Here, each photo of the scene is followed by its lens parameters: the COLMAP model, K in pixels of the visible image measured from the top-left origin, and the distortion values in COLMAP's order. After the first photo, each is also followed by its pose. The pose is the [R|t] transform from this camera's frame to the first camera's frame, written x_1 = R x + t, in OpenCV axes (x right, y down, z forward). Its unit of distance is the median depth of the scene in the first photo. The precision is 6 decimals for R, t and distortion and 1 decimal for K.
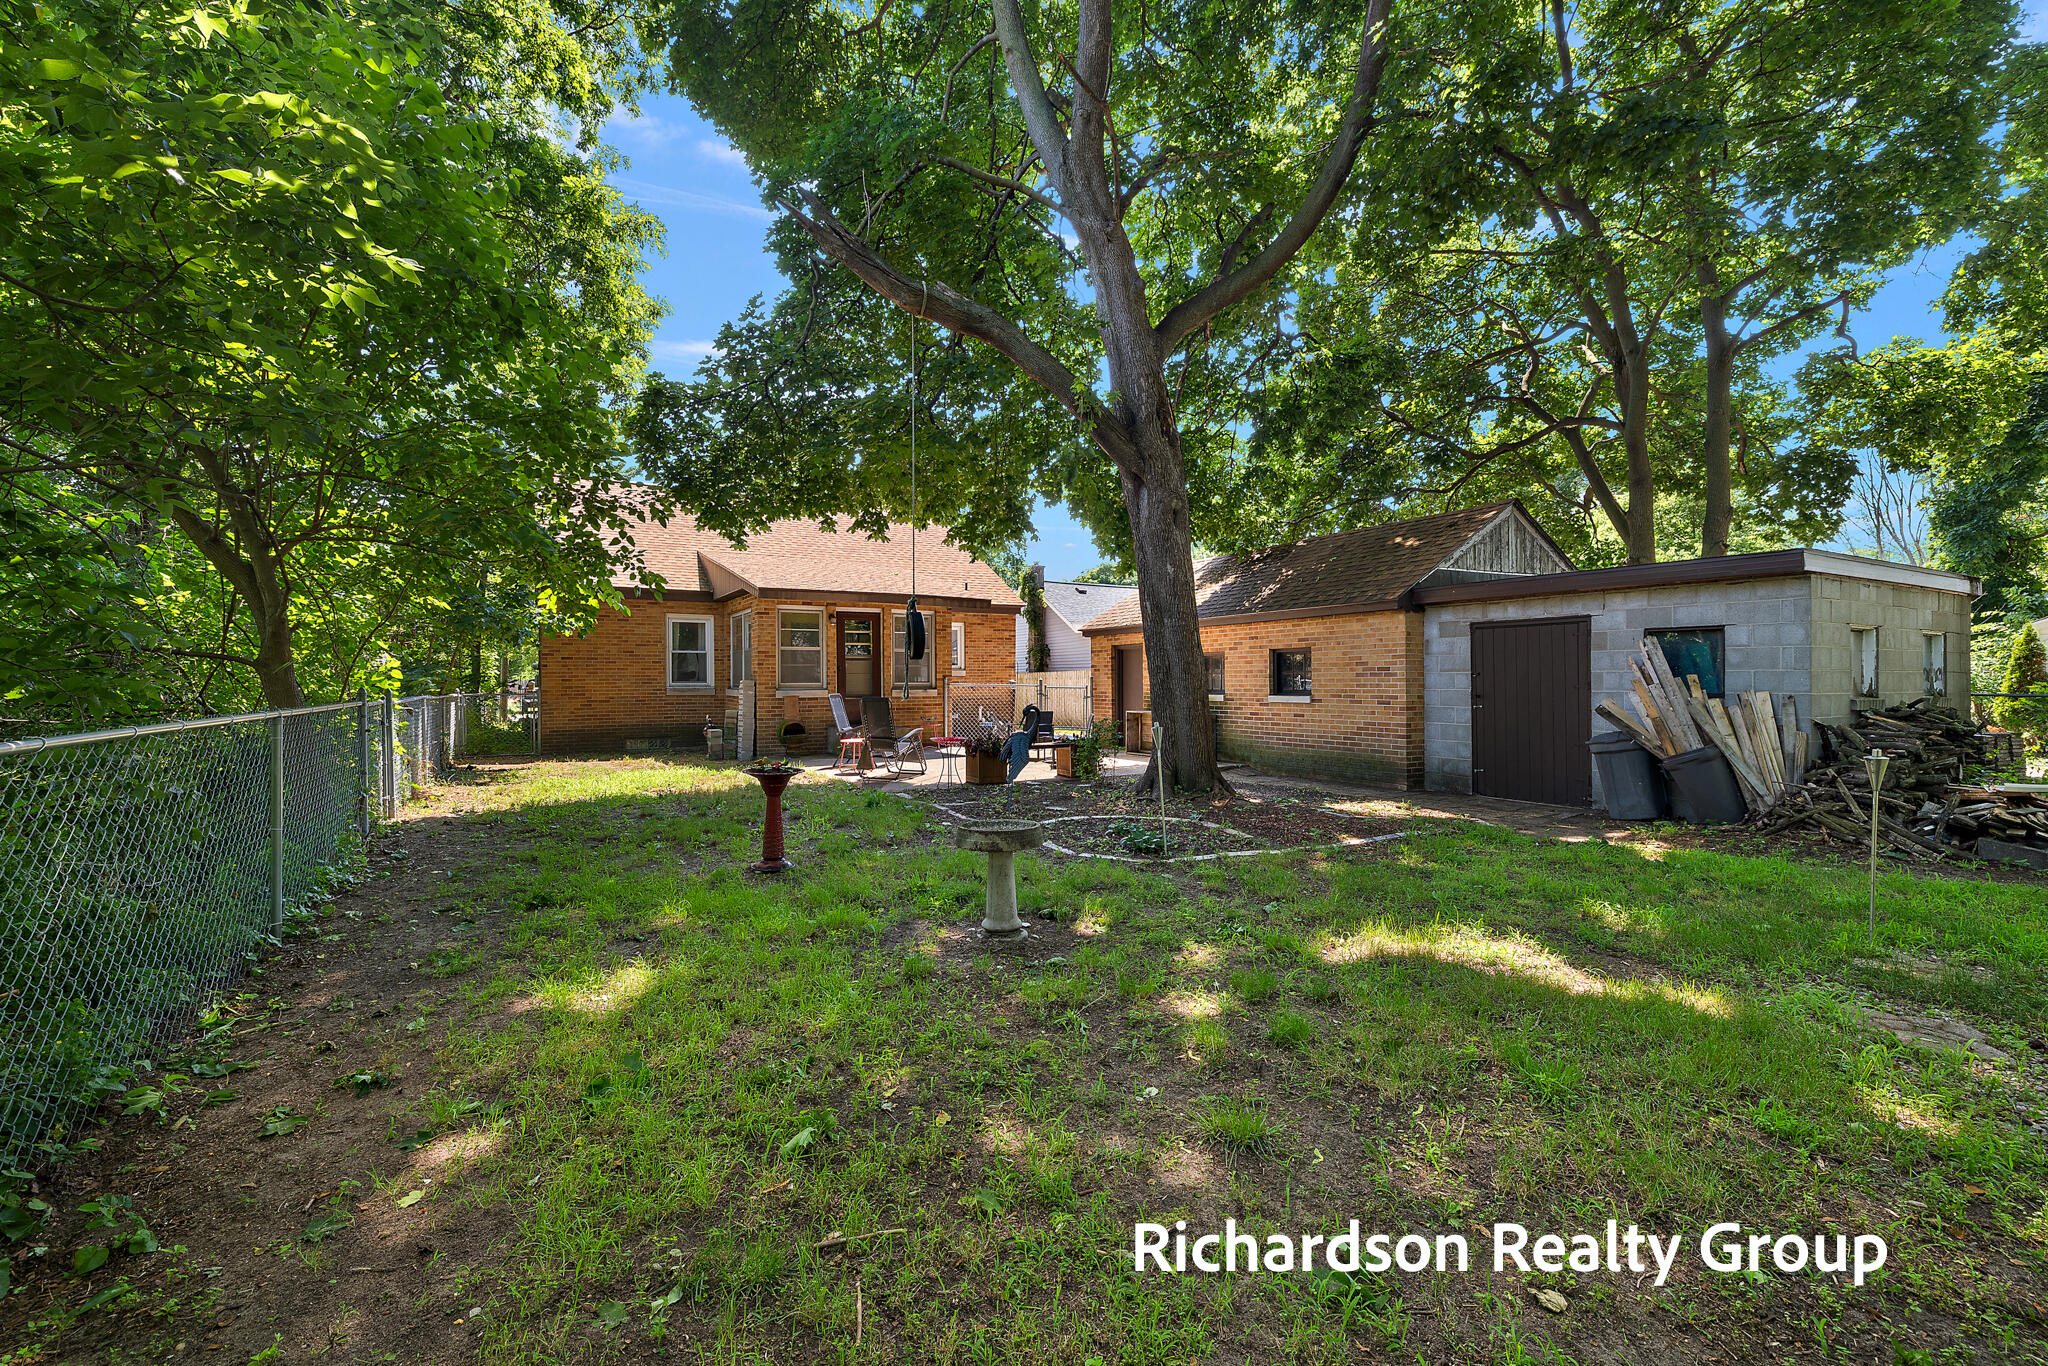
lens RADIAL K [[869.1, 0, 1025.8], [0, 869.1, 679.9], [0, 0, 1]] dist [-0.009482, 0.001383]
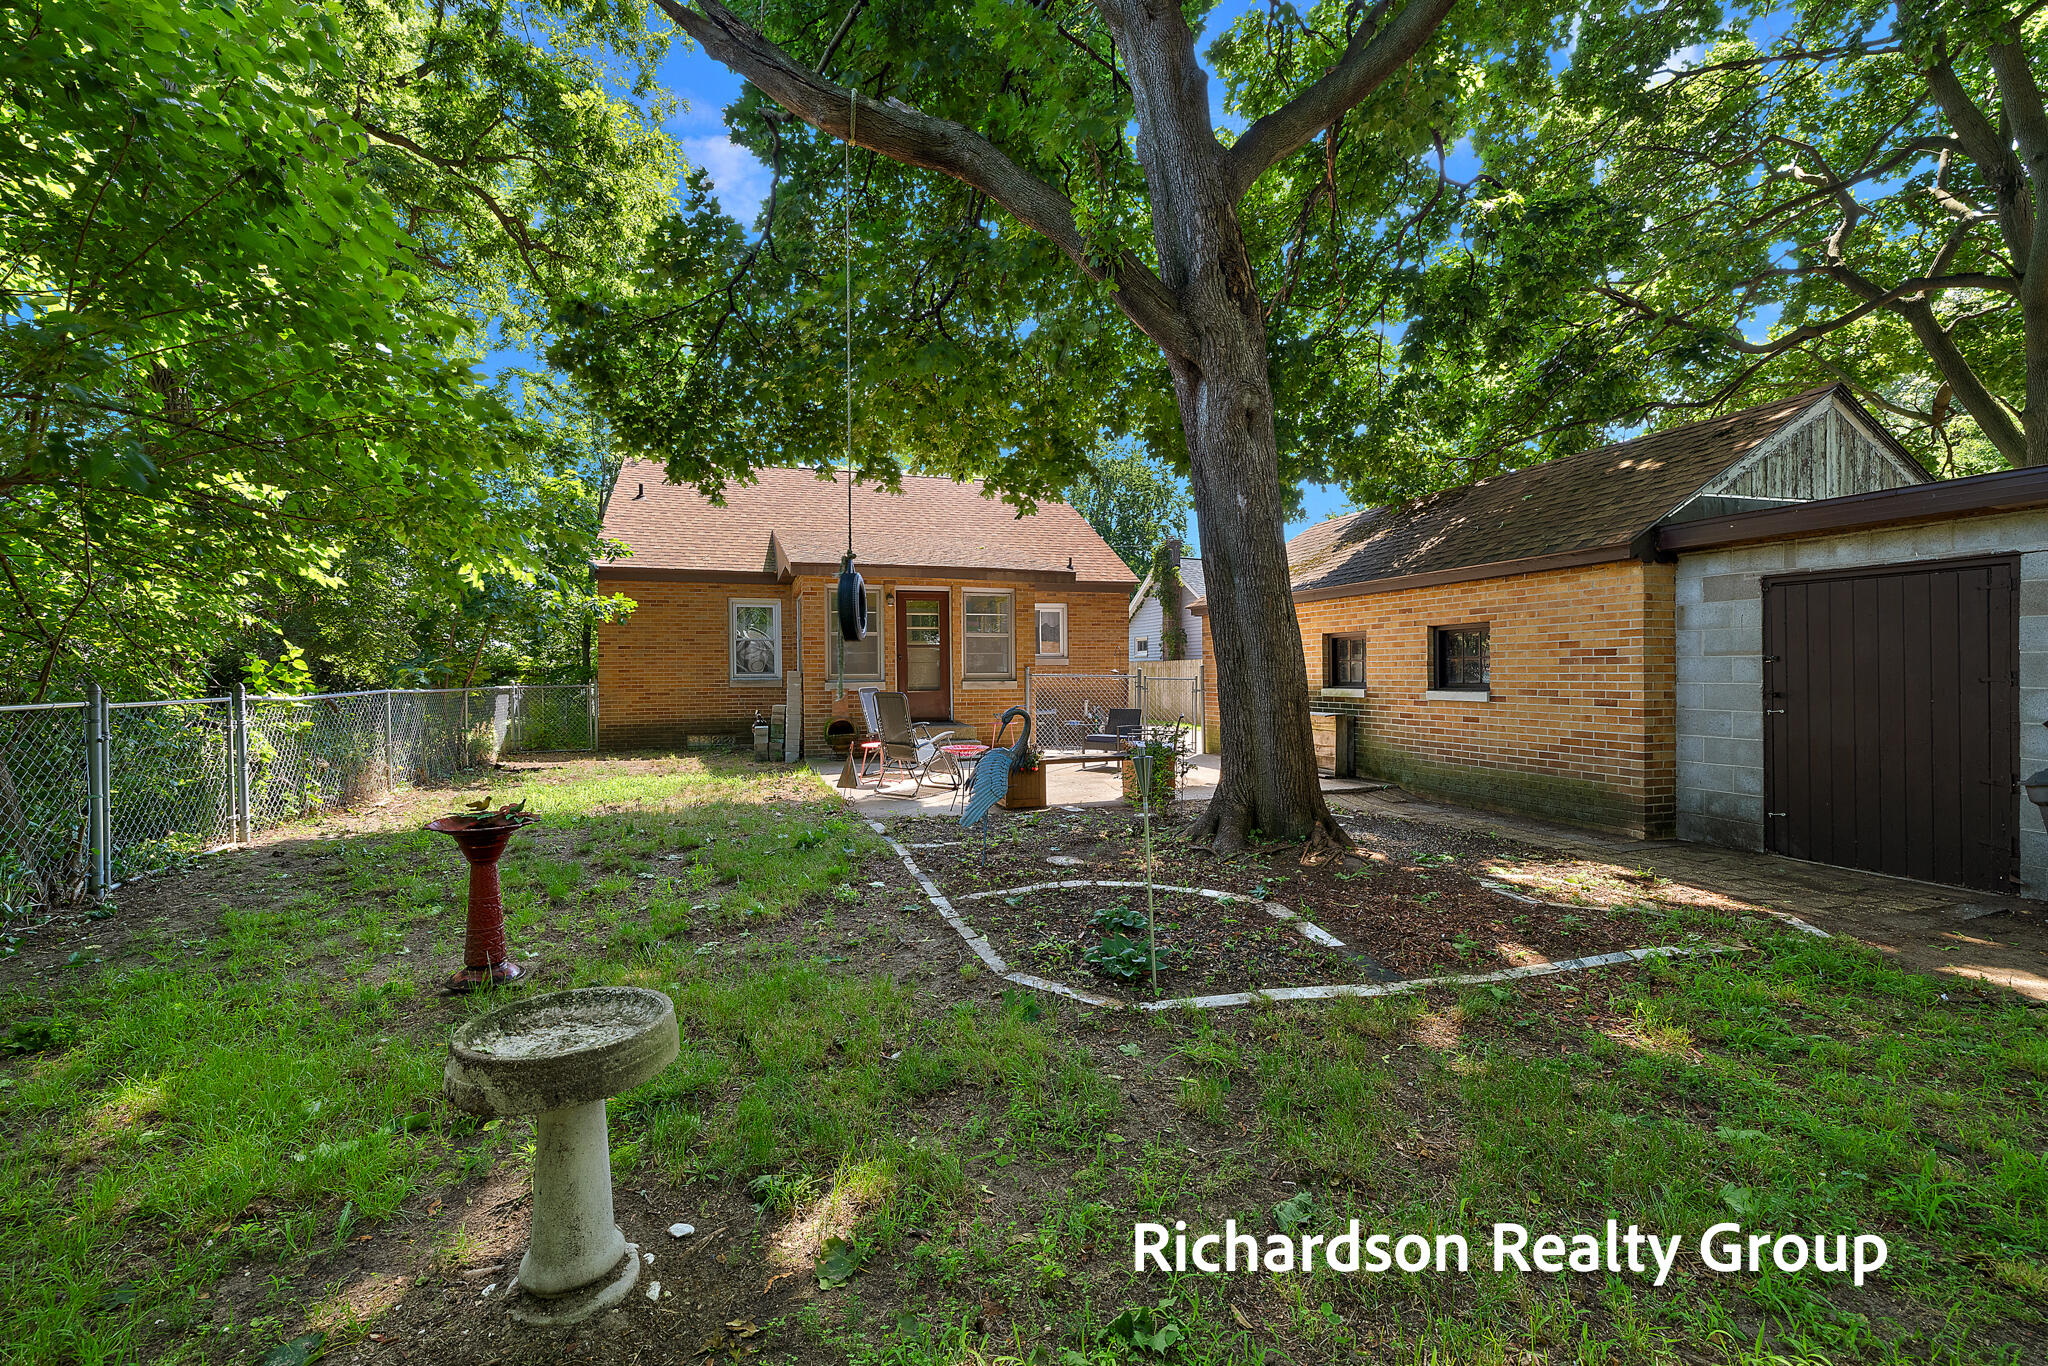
lens RADIAL K [[869.7, 0, 1022.4], [0, 869.7, 674.1], [0, 0, 1]] dist [-0.001745, 0.001027]
pose [[0.979296, -0.000545, -0.202435, 0.099589], [0.001730, 0.999982, 0.005675, -0.000441], [0.202428, -0.005908, 0.979279, 0.234277]]
